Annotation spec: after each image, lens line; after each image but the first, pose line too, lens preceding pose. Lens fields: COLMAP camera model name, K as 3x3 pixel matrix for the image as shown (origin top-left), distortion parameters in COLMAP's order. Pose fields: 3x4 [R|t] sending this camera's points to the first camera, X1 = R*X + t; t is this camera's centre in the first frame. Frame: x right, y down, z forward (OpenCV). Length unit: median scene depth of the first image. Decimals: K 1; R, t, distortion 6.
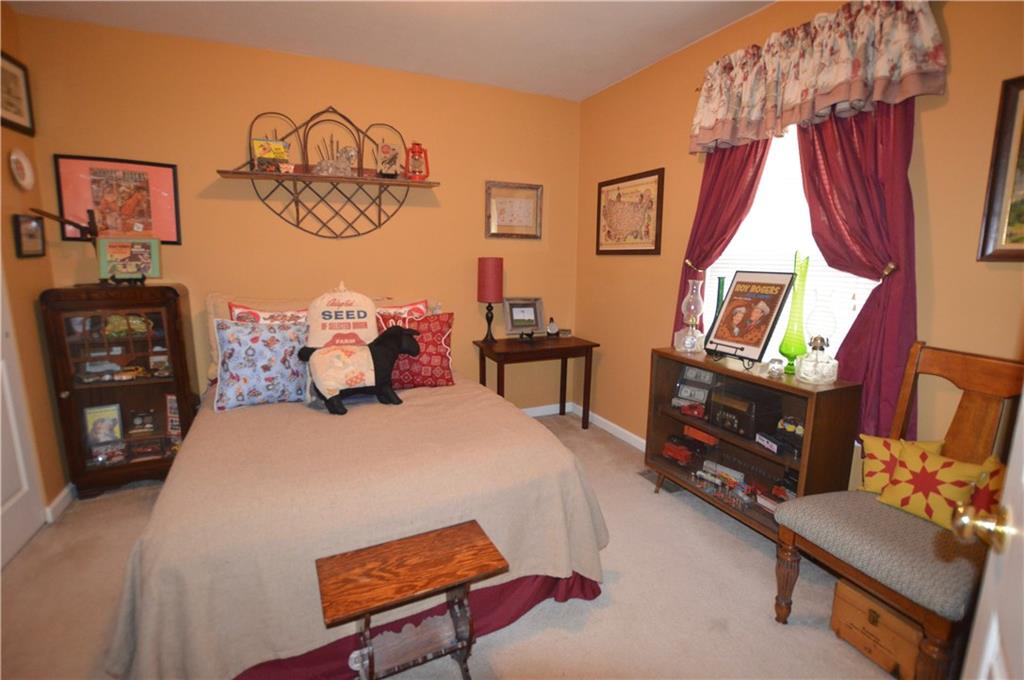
lens RADIAL K [[478.1, 0, 513.7], [0, 478.1, 341.7], [0, 0, 1]] dist [-0.029914, 0.001490]
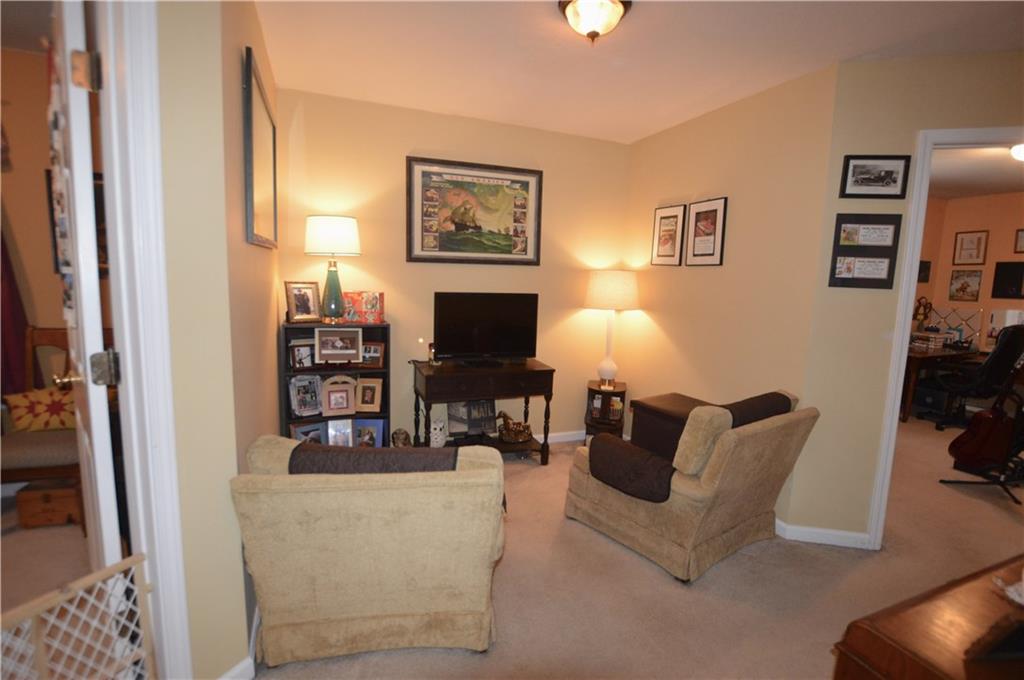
lens RADIAL K [[478.1, 0, 511.9], [0, 478.1, 338.2], [0, 0, 1]] dist [-0.029914, 0.001490]
pose [[0.056903, -0.146917, 0.987511, -0.575792], [0.133635, 0.981333, 0.138298, 0.048011], [-0.989396, 0.124097, 0.075474, -0.705836]]
